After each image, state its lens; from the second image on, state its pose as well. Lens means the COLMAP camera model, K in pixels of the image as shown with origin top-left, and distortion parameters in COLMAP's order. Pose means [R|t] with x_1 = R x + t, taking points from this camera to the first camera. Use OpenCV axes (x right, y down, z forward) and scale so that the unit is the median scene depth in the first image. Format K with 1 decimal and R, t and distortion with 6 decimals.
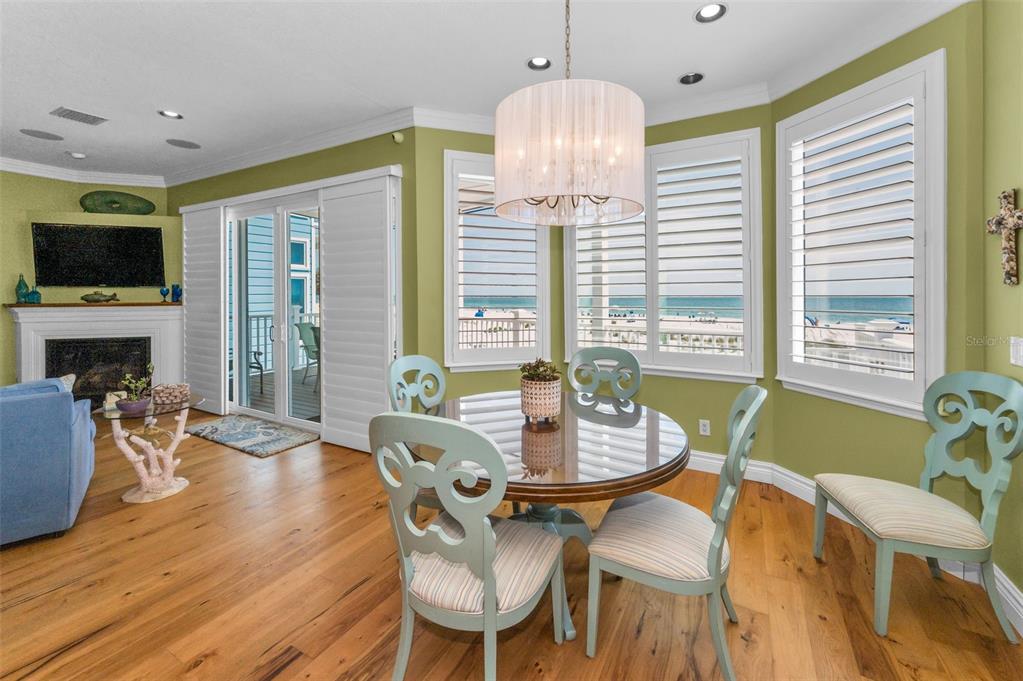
lens RADIAL K [[420.0, 0, 517.6], [0, 420.0, 295.6], [0, 0, 1]] dist [0.001022, 0.000300]
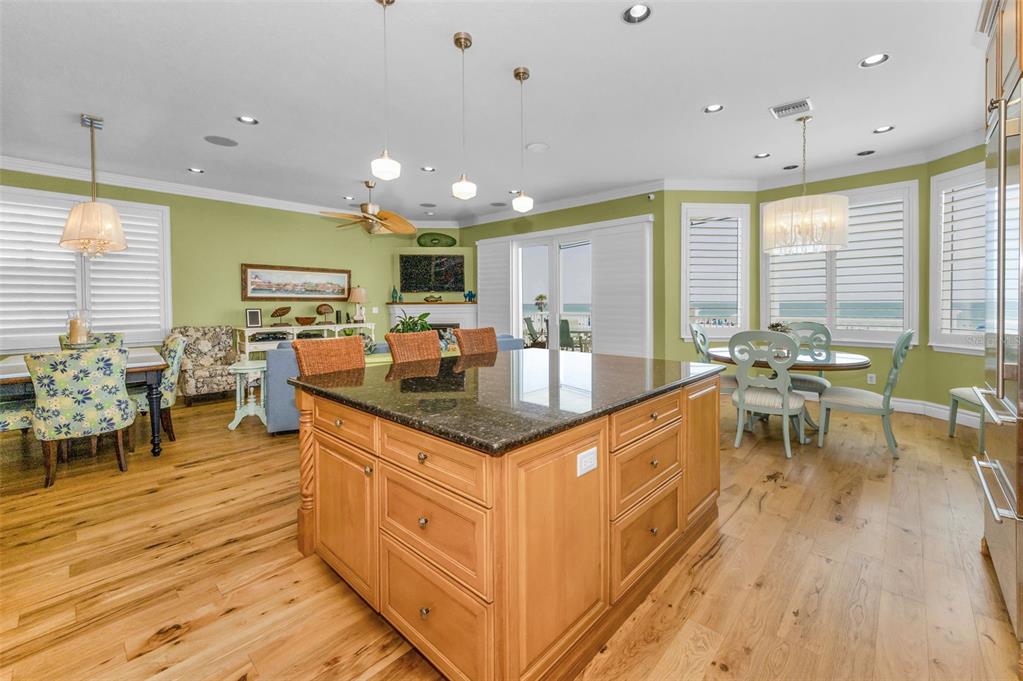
lens RADIAL K [[420.0, 0, 516.0], [0, 420.0, 313.3], [0, 0, 1]] dist [0.001022, 0.000300]
pose [[0.969299, 0.003820, -0.245854, -0.282755], [0.000313, 0.999859, 0.016766, 0.034319], [0.245884, -0.016329, 0.969162, -0.518622]]
